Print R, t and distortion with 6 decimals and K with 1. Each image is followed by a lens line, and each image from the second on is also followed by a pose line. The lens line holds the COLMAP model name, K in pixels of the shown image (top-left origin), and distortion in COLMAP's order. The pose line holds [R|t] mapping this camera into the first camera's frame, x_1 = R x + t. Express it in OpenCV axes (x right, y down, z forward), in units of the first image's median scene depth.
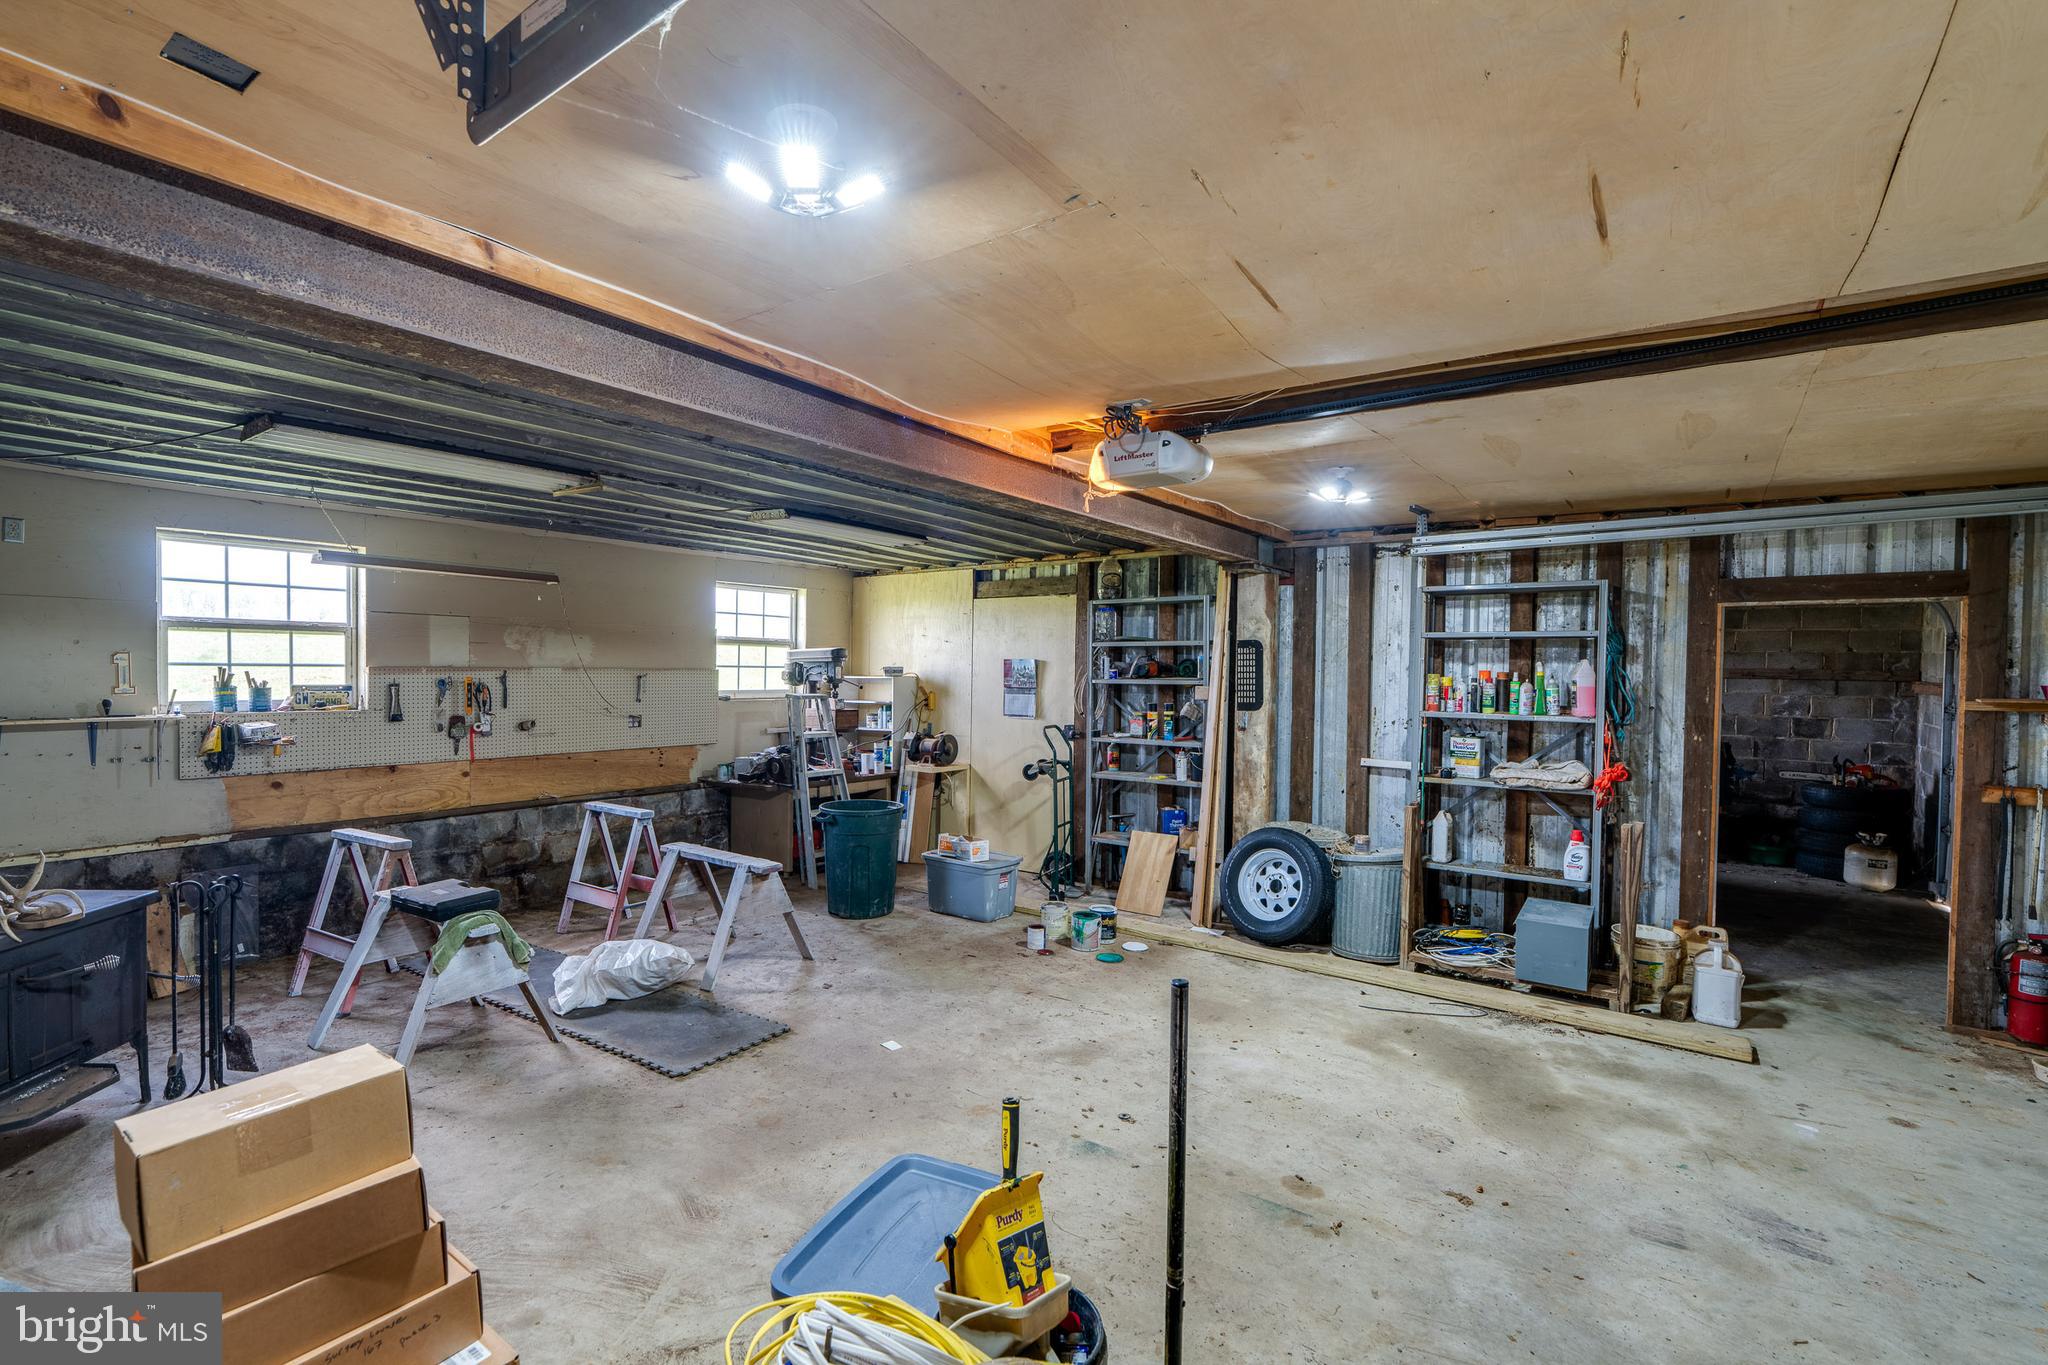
lens RADIAL K [[926.7, 0, 1028.1], [0, 926.7, 685.9], [0, 0, 1]] dist [-0.000297, 0.000239]
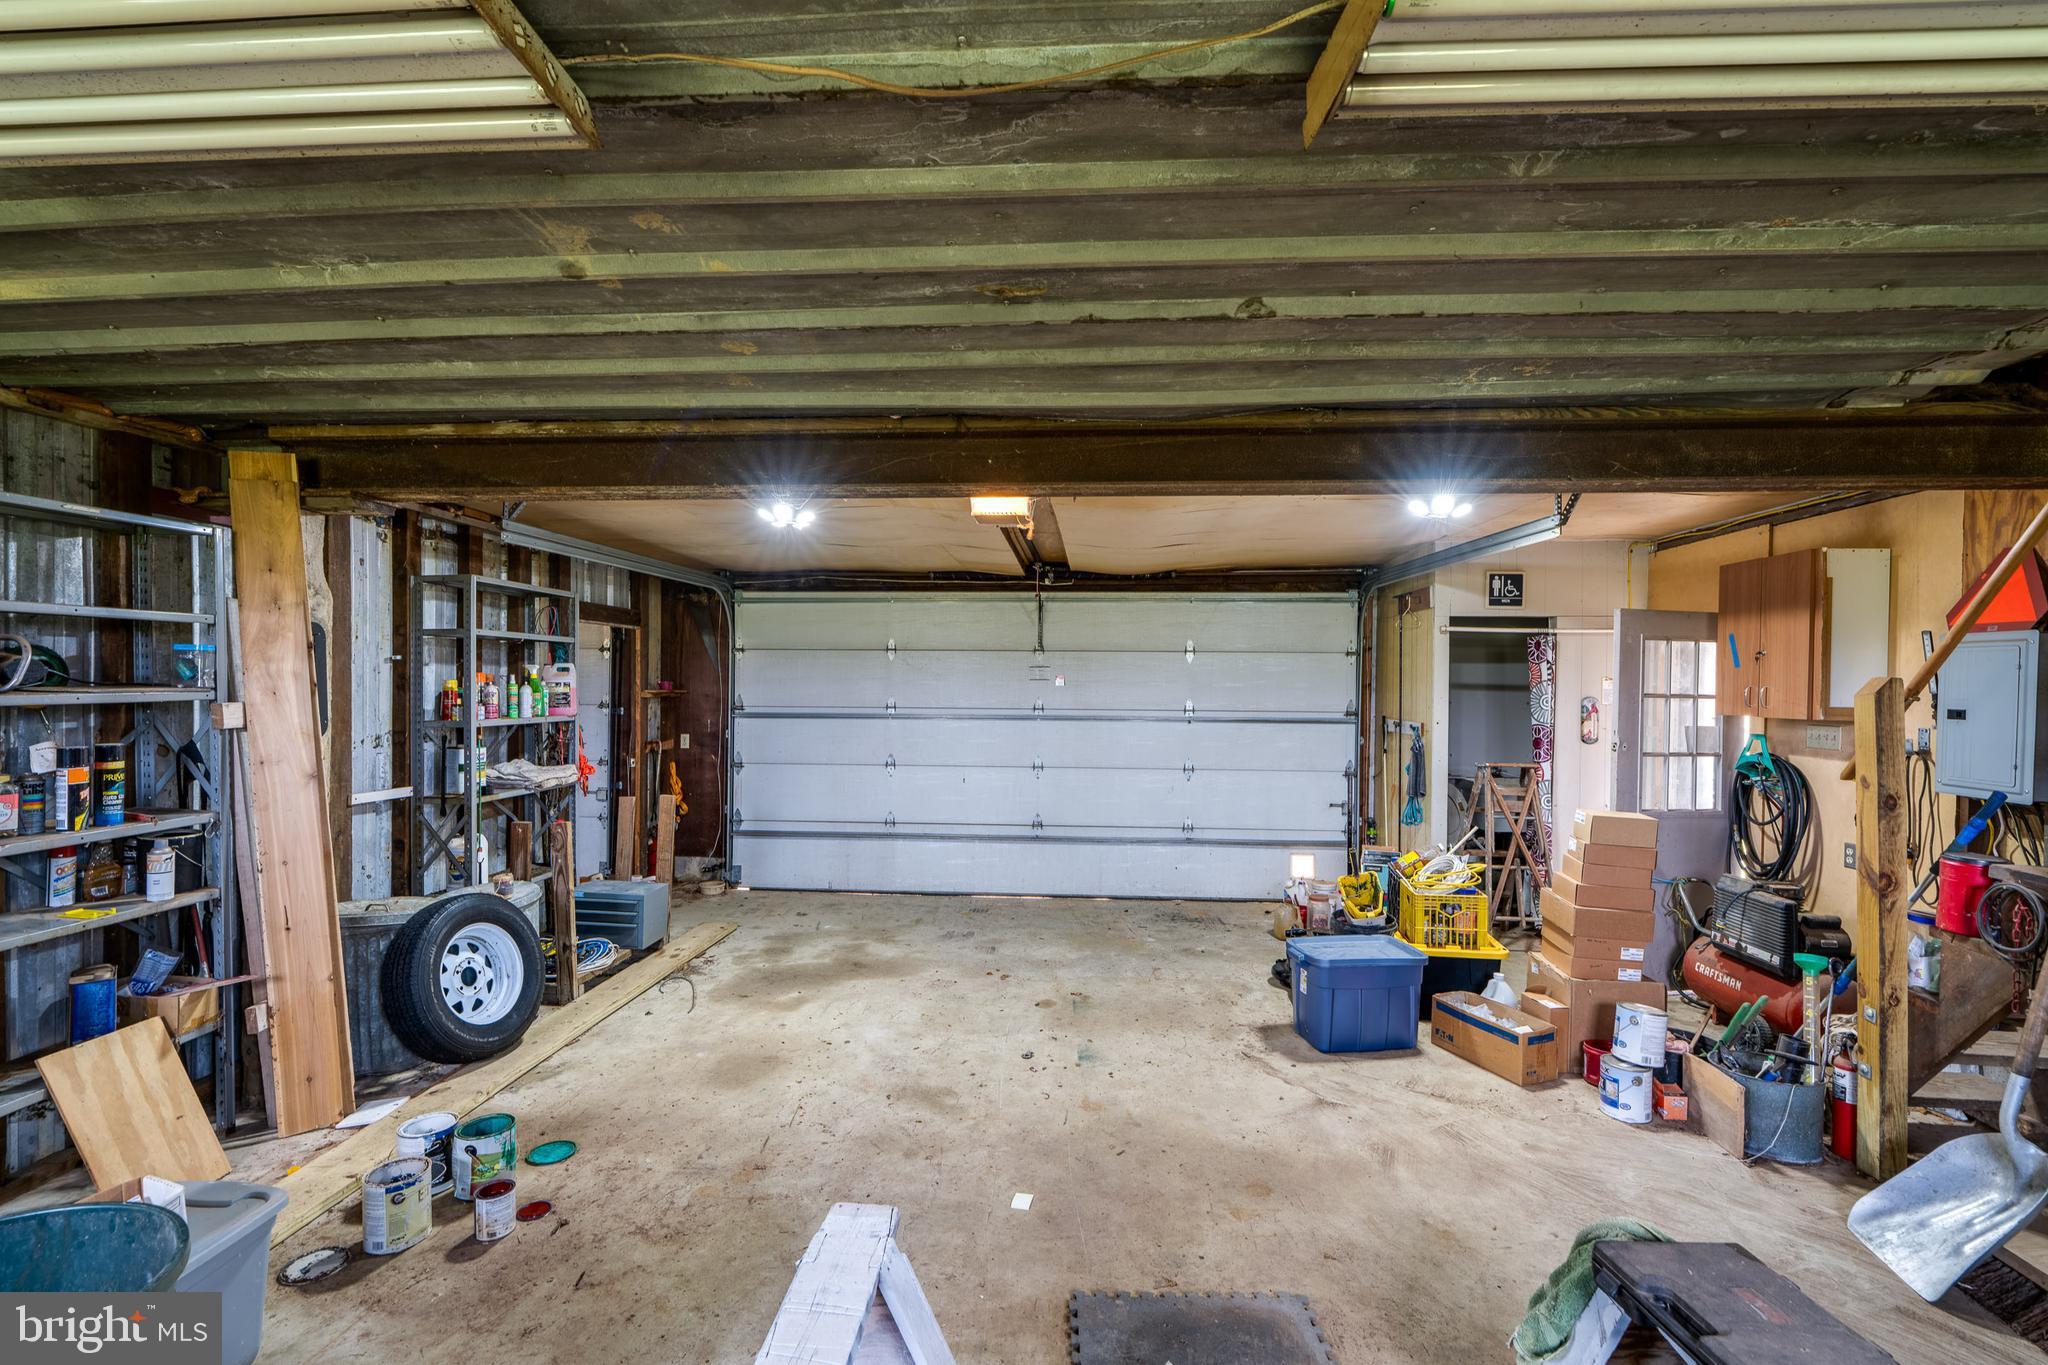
lens RADIAL K [[926.7, 0, 1028.2], [0, 926.7, 687.4], [0, 0, 1]] dist [-0.000297, 0.000239]
pose [[-0.527344, -0.022137, 0.849364, -0.739437], [0.003585, 0.999594, 0.028278, -0.031713], [-0.849645, 0.017958, -0.527050, 1.340979]]
